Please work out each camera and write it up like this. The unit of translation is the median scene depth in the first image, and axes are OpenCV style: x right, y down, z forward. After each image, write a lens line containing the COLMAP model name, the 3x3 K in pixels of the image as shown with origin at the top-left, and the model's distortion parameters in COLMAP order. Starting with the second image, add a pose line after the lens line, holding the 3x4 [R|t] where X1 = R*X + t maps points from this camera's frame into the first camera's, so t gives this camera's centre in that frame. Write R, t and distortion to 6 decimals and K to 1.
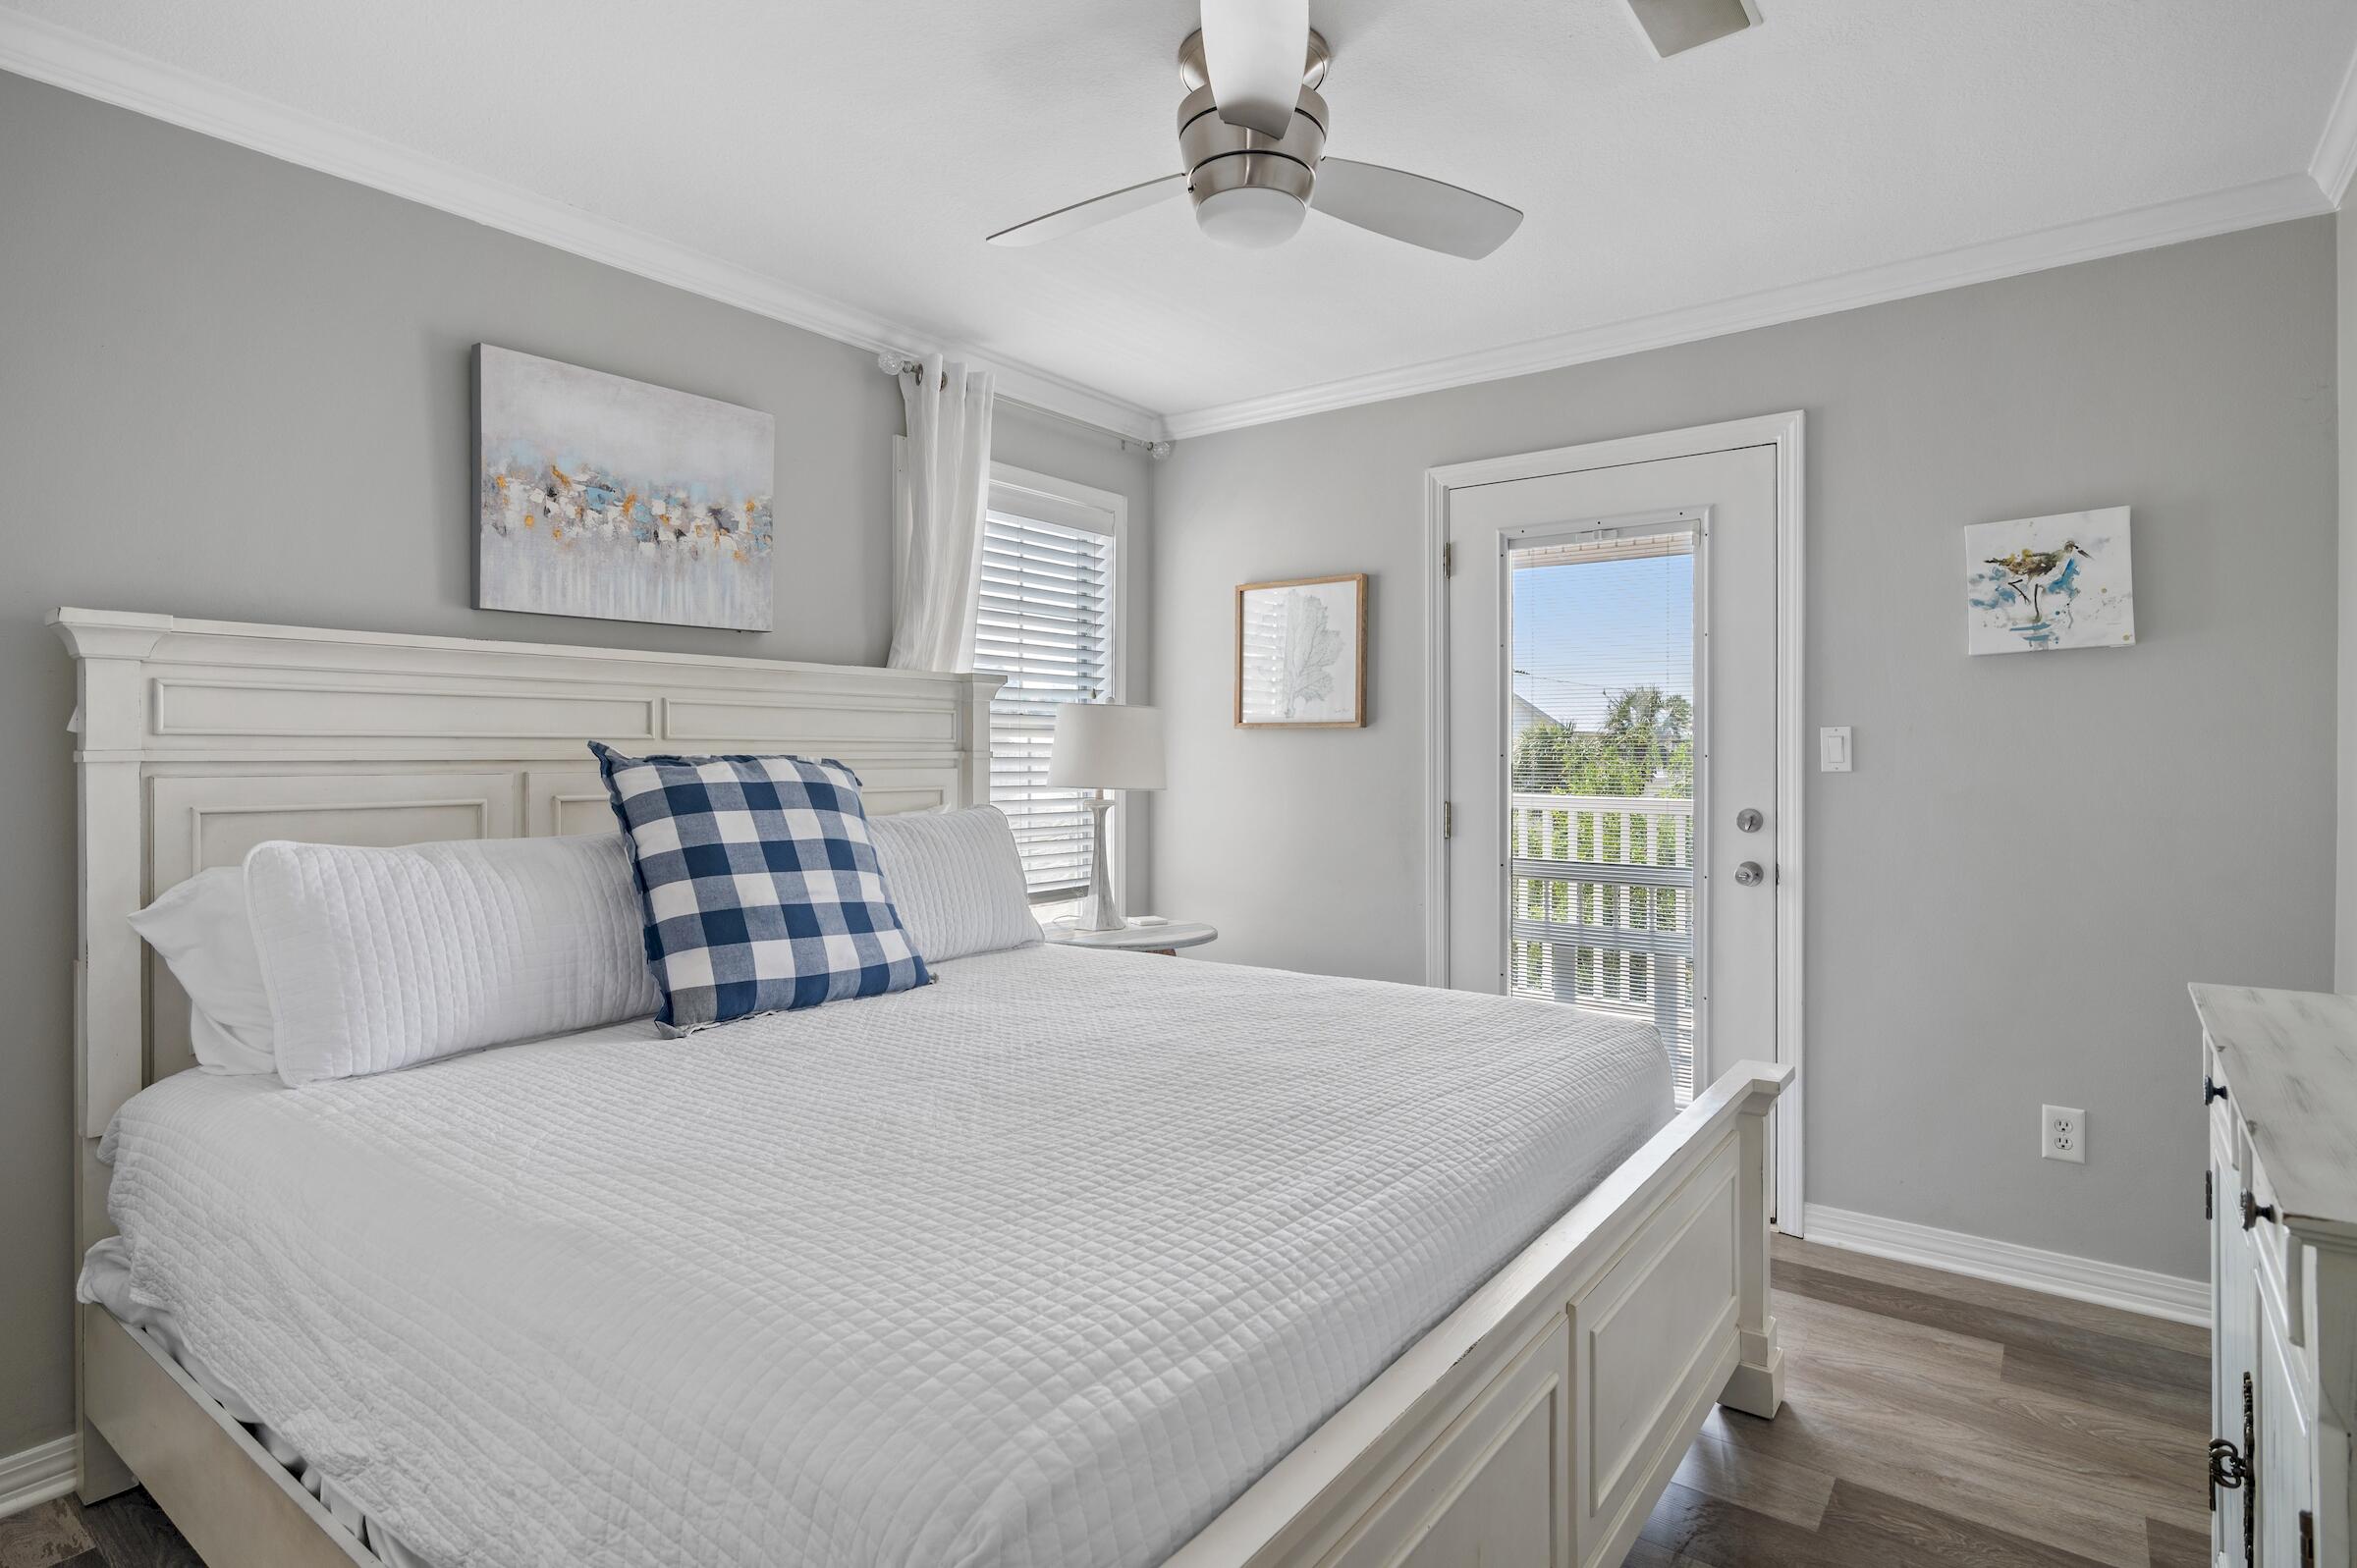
lens RADIAL K [[1200.8, 0, 1169.5], [0, 1200.8, 761.6], [0, 0, 1]] dist [-0.000056, -0.001524]
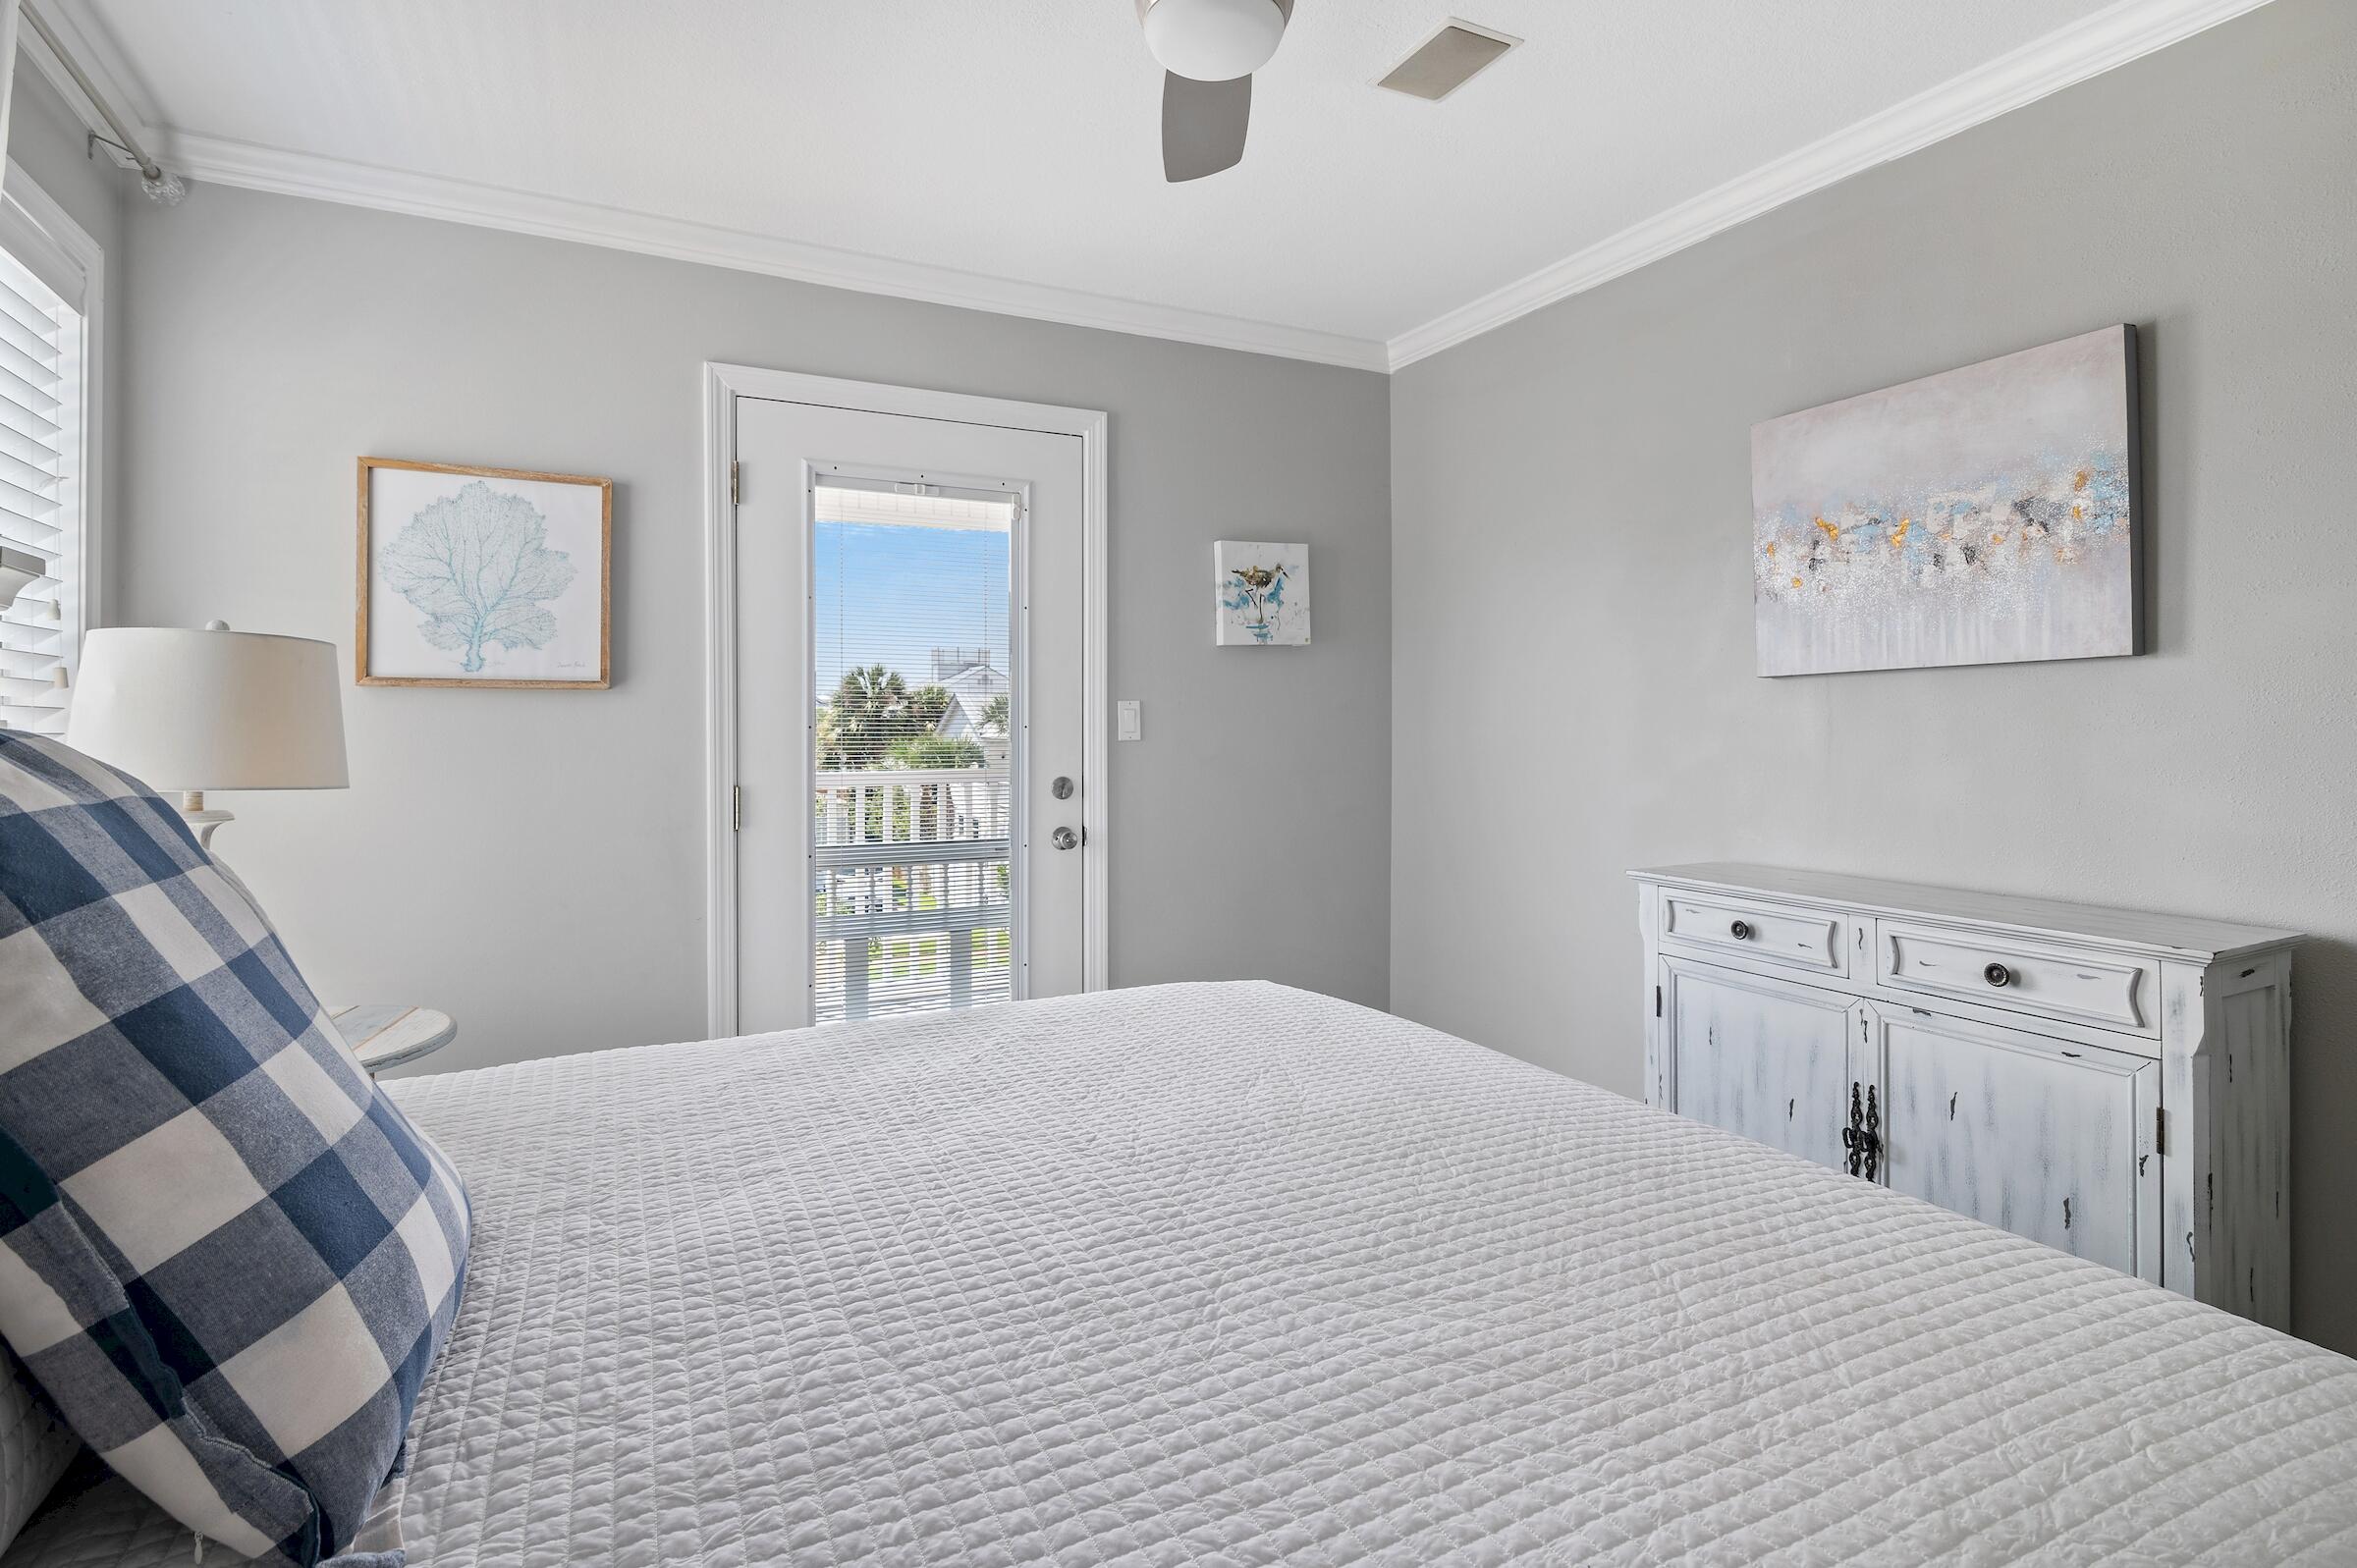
lens RADIAL K [[1200.8, 0, 1166.1], [0, 1200.8, 730.9], [0, 0, 1]] dist [-0.000056, -0.001524]
pose [[0.432969, -0.006092, 0.901388, -0.440146], [0.006220, 0.999974, 0.003771, -0.004046], [-0.901387, 0.003974, 0.432995, 0.467649]]
